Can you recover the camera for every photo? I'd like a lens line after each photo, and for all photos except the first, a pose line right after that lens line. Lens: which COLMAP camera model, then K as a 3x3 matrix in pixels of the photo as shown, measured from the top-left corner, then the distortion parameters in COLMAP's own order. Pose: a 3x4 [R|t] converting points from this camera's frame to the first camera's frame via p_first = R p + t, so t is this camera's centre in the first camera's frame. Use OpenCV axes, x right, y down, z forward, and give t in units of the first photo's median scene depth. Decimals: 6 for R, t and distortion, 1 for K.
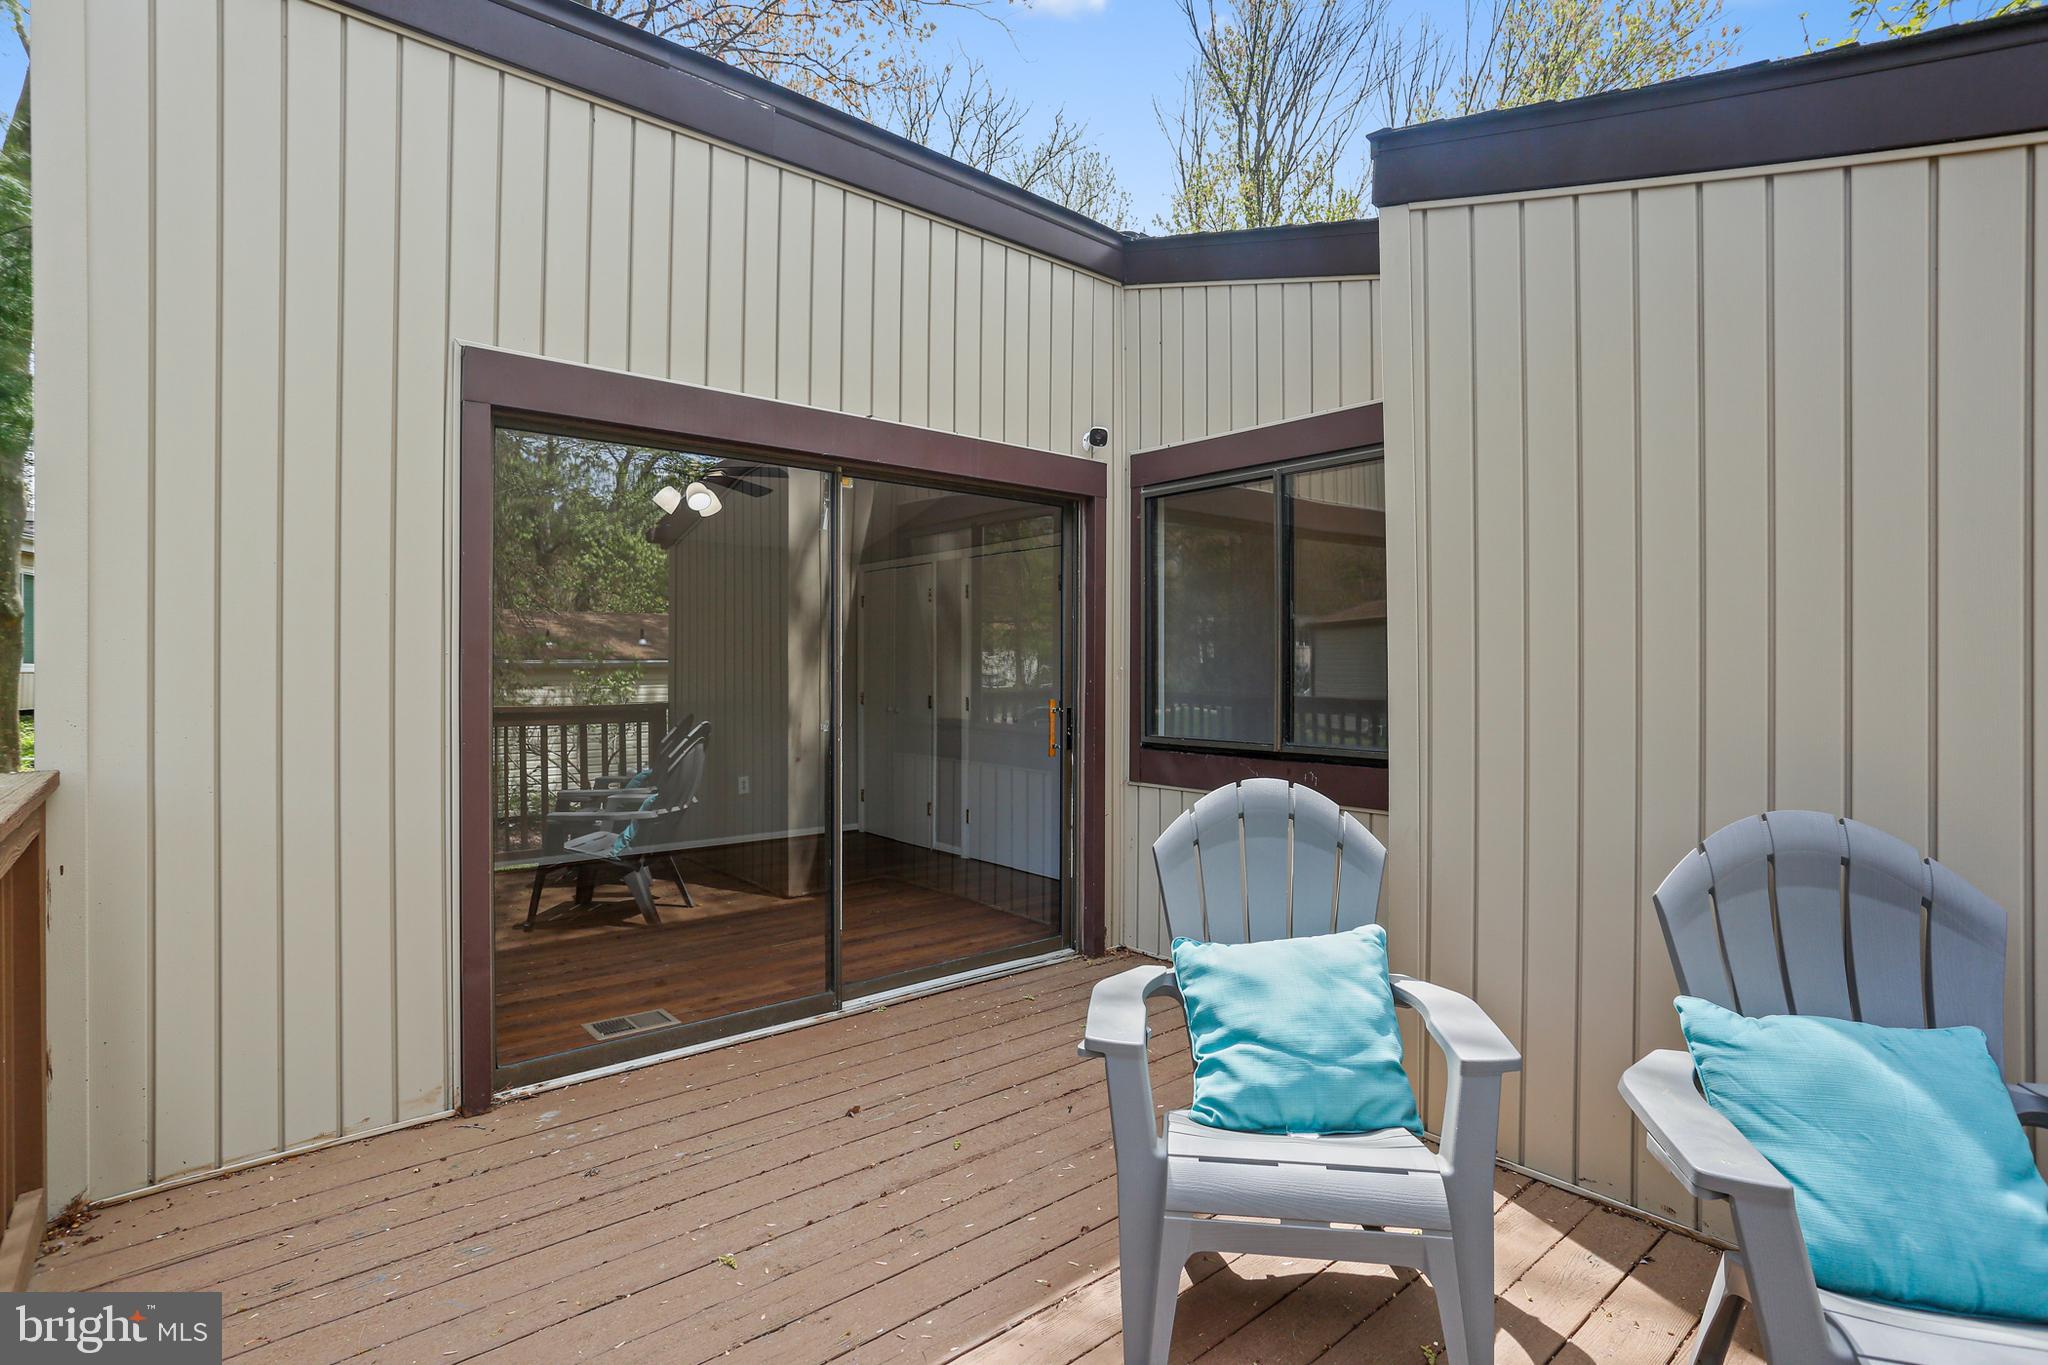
lens RADIAL K [[991.1, 0, 1015.8], [0, 991.1, 672.2], [0, 0, 1]] dist [-0.049465, 0.026420]
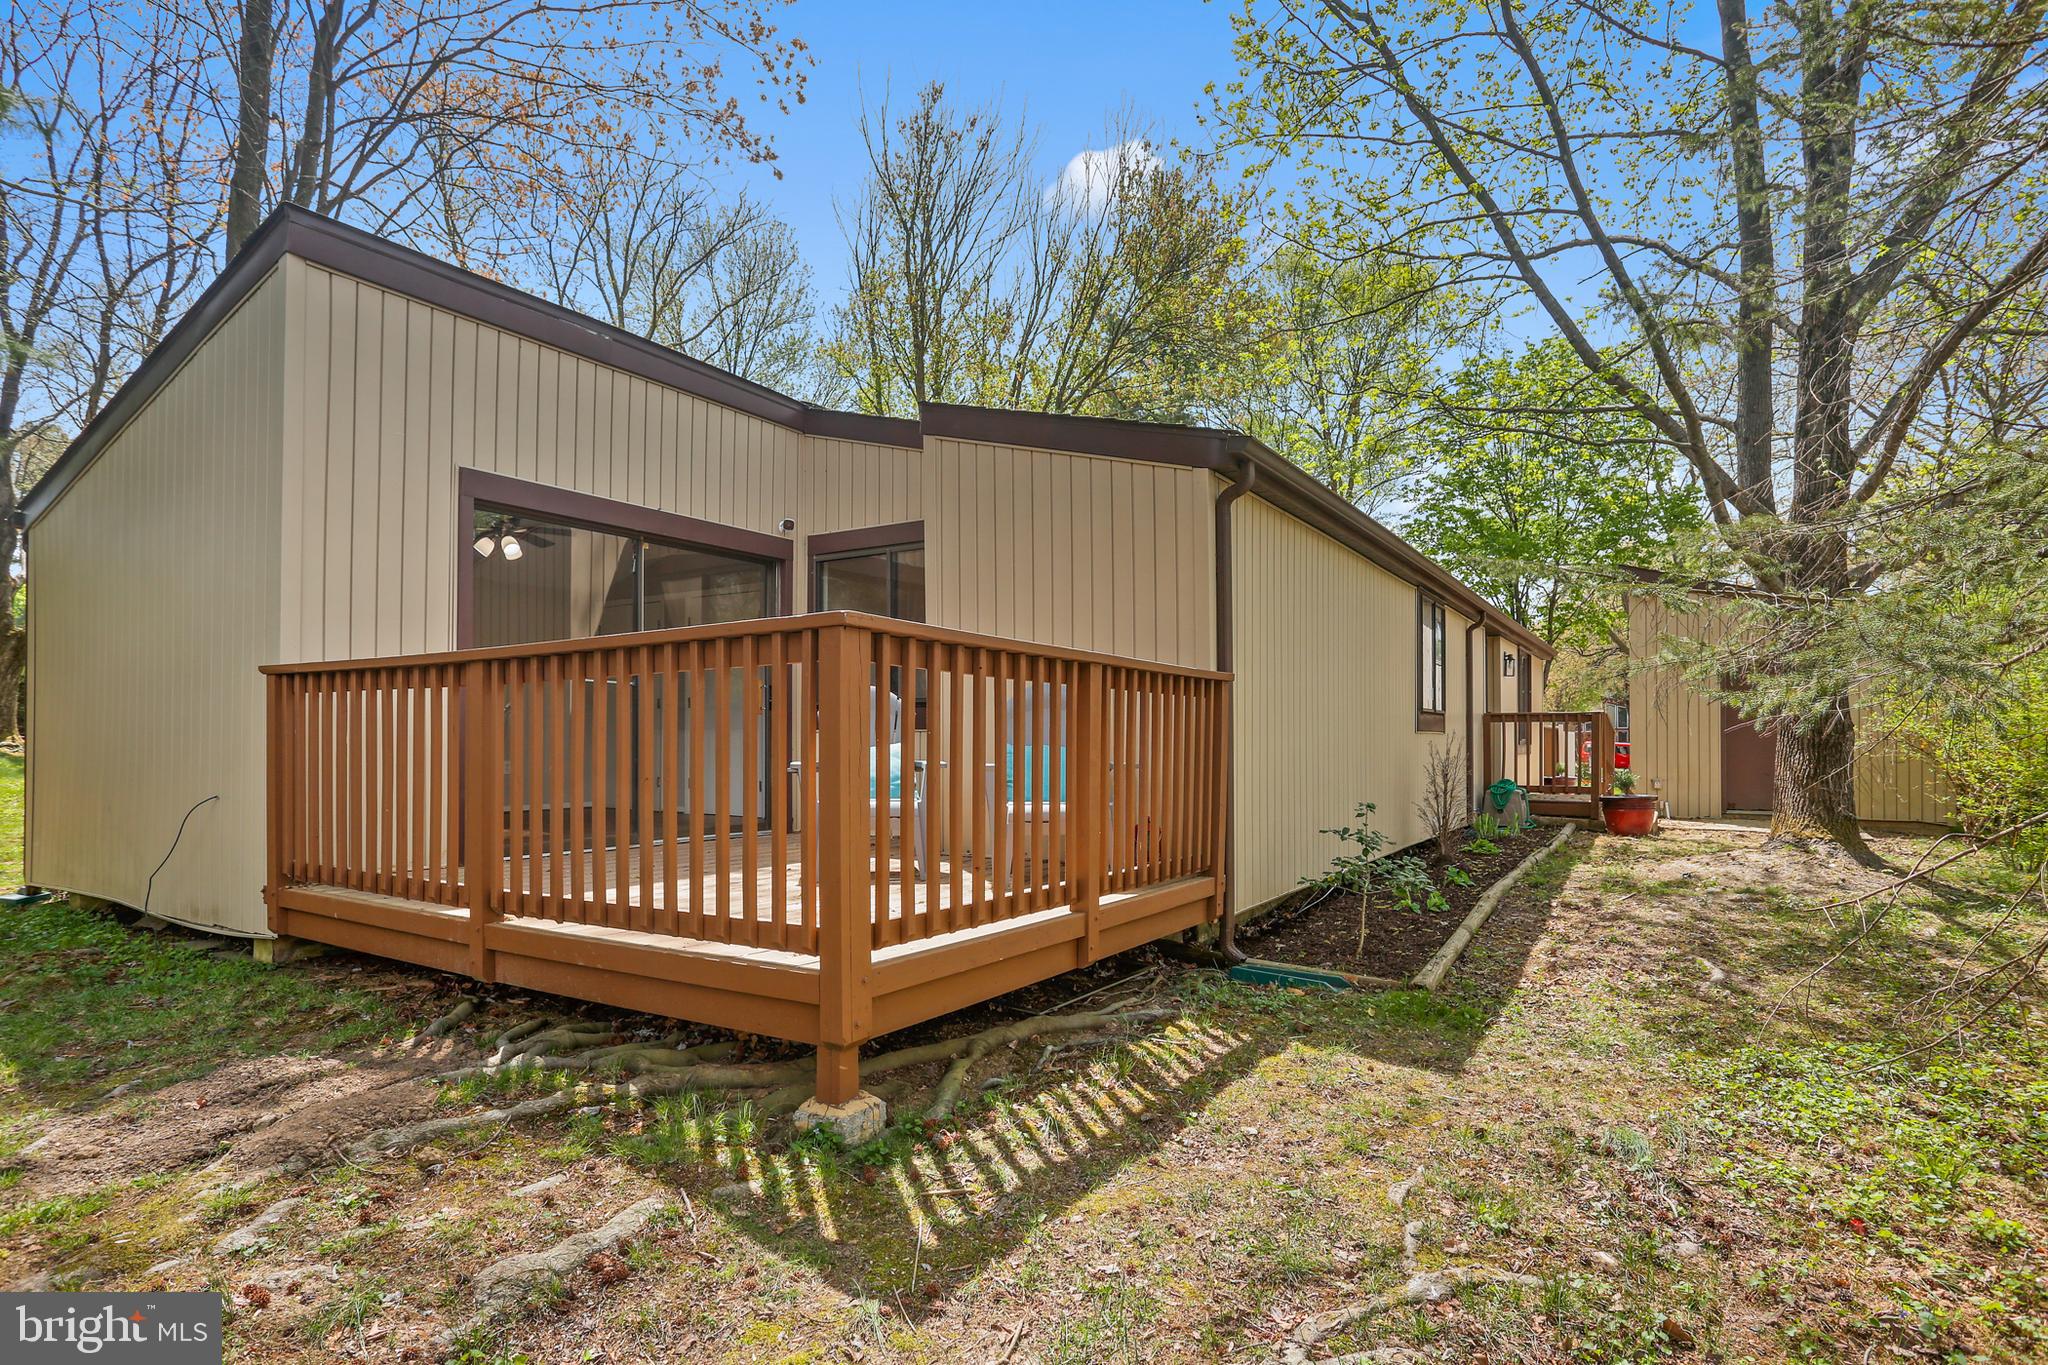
lens RADIAL K [[991.1, 0, 1015.8], [0, 991.1, 672.2], [0, 0, 1]] dist [-0.049465, 0.026420]
pose [[0.947778, 0.010321, 0.318764, -0.070166], [0.009576, 0.998105, -0.060790, 0.101744], [-0.318787, 0.060668, 0.945883, -0.590446]]
